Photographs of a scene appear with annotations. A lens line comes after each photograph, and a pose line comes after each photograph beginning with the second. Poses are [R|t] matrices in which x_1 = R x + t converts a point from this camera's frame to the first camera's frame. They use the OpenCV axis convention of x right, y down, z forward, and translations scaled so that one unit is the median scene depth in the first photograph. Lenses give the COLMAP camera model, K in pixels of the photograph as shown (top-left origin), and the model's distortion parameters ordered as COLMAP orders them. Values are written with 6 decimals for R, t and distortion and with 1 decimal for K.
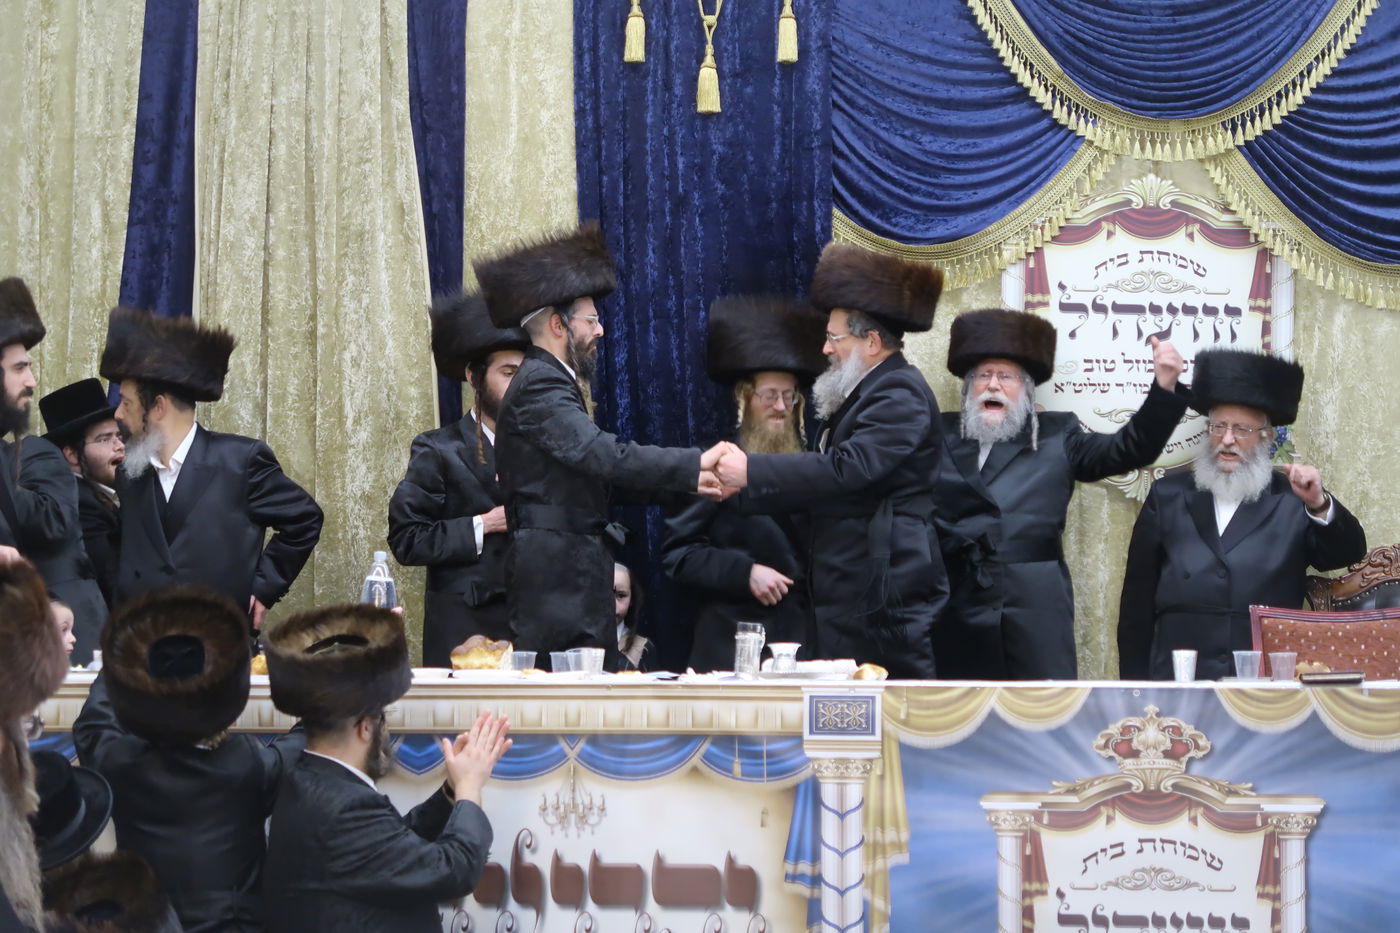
lens RADIAL K [[3954.7, 0, 678.6], [0, 3954.7, 463.9], [0, 0, 1]] dist [0.134312, -2.346619]
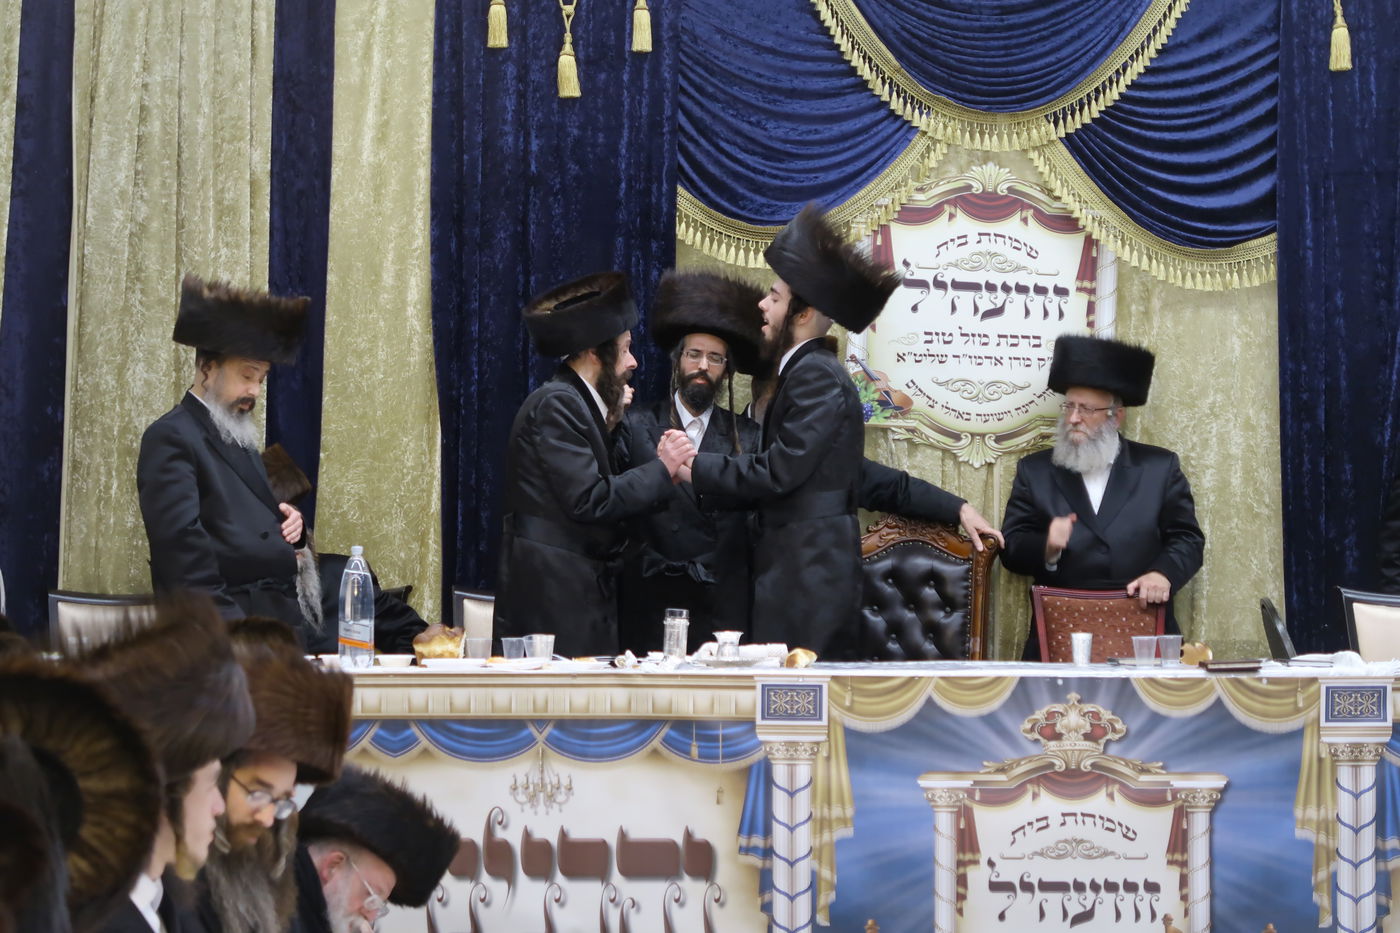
lens RADIAL K [[3940.2, 0, 668.9], [0, 3940.2, 466.9], [0, 0, 1]] dist [0.007268, 0.323127]
pose [[0.990928, -0.000816, 0.134393, -0.137345], [-0.006017, 0.998709, 0.050432, -0.055547], [-0.134260, -0.050783, 0.989644, -0.068646]]
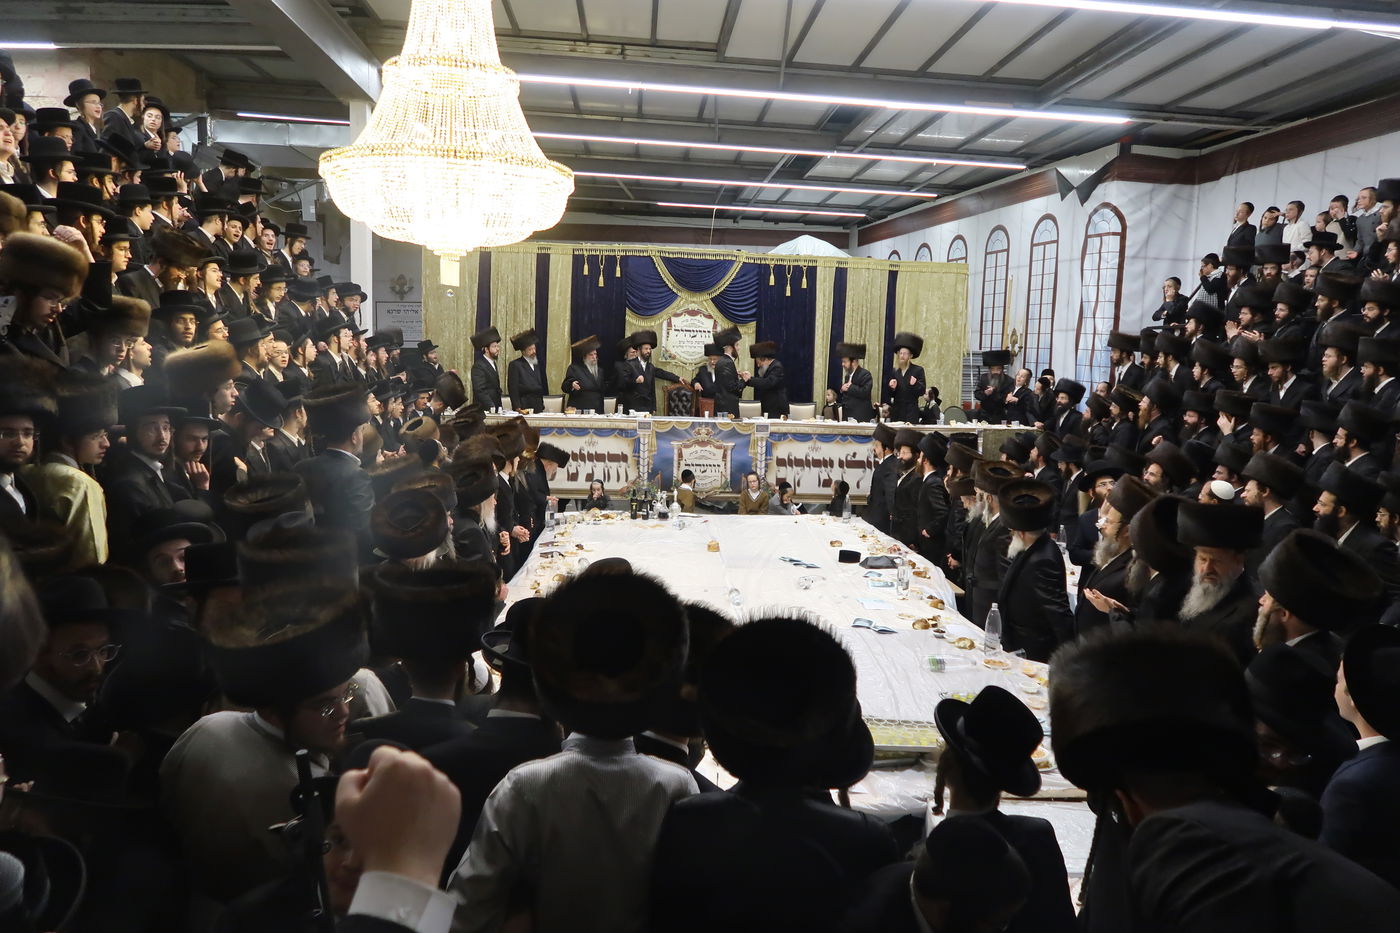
lens RADIAL K [[984.9, 0, 700.0], [0, 984.9, 466.5], [0, 0, 1]] dist [0.003113, 0.001935]
pose [[0.980173, 0.000561, 0.198144, -0.142417], [-0.036140, 0.983728, 0.175993, -0.113090], [-0.194821, -0.179665, 0.964243, -0.269979]]
